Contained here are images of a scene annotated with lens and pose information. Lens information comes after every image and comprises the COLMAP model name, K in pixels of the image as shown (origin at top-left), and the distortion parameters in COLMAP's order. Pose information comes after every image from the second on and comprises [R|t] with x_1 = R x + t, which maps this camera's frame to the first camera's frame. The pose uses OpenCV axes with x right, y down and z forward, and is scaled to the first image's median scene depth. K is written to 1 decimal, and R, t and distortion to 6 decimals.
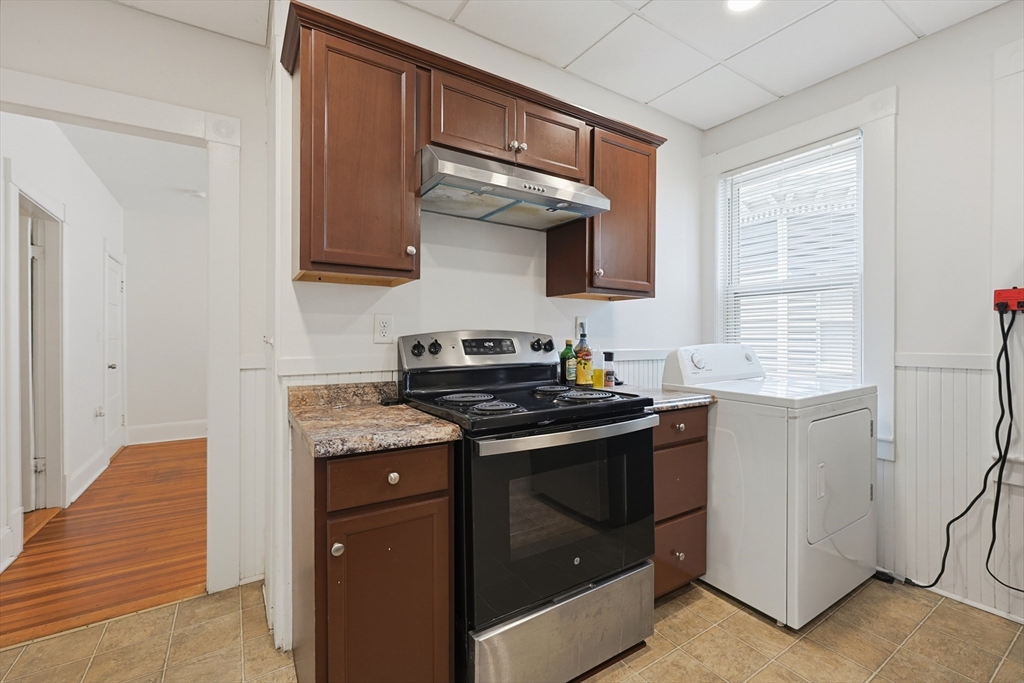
lens RADIAL K [[442.6, 0, 516.7], [0, 442.6, 341.4], [0, 0, 1]] dist [-0.001418, -0.000067]
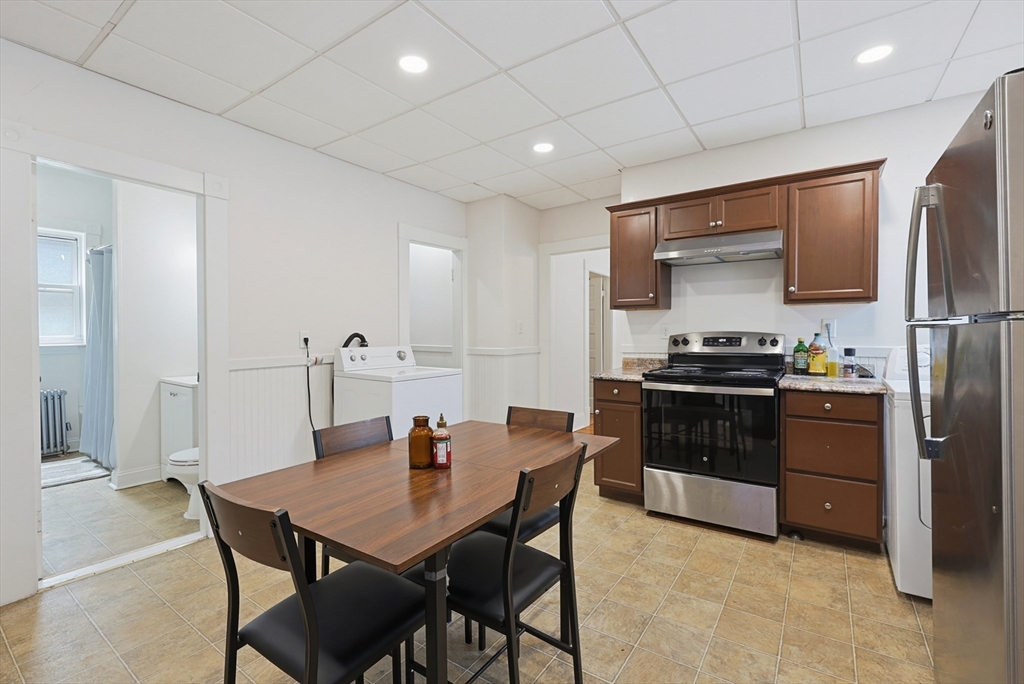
lens RADIAL K [[442.6, 0, 516.7], [0, 442.6, 341.9], [0, 0, 1]] dist [-0.001418, -0.000067]
pose [[0.380328, 0.018687, -0.924663, 1.186839], [0.000010, 0.999796, 0.020209, -0.021136], [0.924852, -0.007696, 0.380250, -0.326119]]
